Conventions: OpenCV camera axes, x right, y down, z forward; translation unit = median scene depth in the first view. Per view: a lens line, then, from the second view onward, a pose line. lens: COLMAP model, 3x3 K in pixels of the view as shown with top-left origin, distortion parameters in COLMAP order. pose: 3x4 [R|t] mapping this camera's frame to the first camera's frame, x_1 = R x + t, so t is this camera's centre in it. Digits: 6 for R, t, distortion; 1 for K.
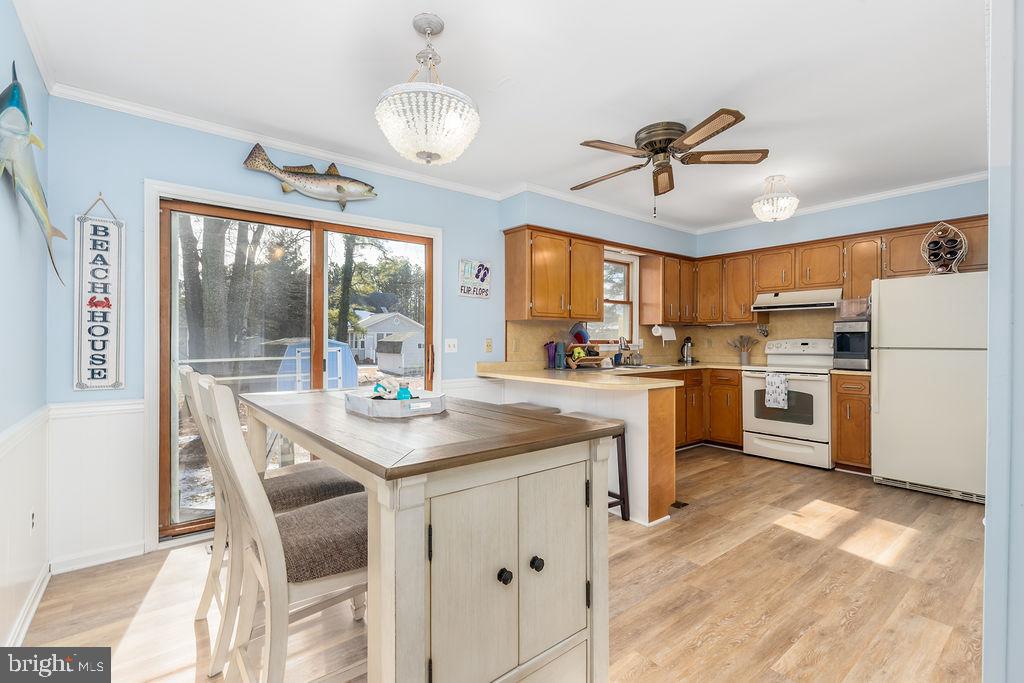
lens RADIAL K [[468.8, 0, 517.0], [0, 468.8, 341.1], [0, 0, 1]] dist [0.002825, -0.001446]
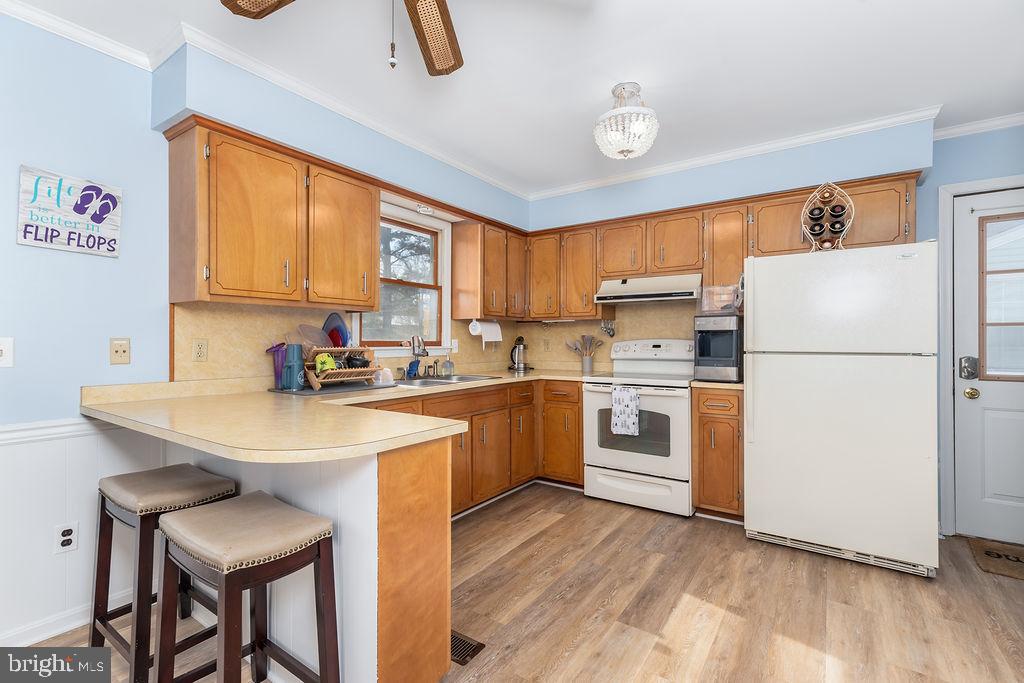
lens RADIAL K [[468.8, 0, 522.7], [0, 468.8, 342.0], [0, 0, 1]] dist [0.002825, -0.001446]
pose [[0.954242, 0.000240, 0.299034, 0.193838], [-0.000155, 1.000000, -0.000307, -0.000520], [-0.299034, 0.000247, 0.954242, 0.372901]]
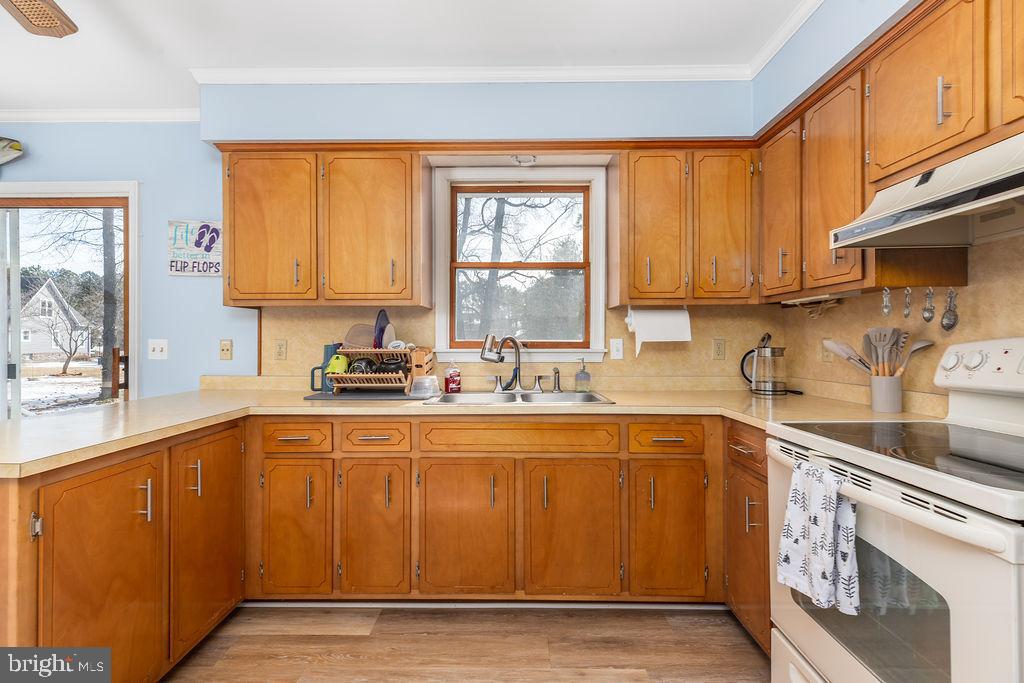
lens RADIAL K [[468.8, 0, 507.7], [0, 468.8, 340.6], [0, 0, 1]] dist [0.002825, -0.001446]
pose [[0.767120, -0.000976, -0.641502, 0.624884], [-0.000803, 0.999997, -0.002481, -0.001711], [0.641503, 0.002418, 0.767117, 0.724288]]
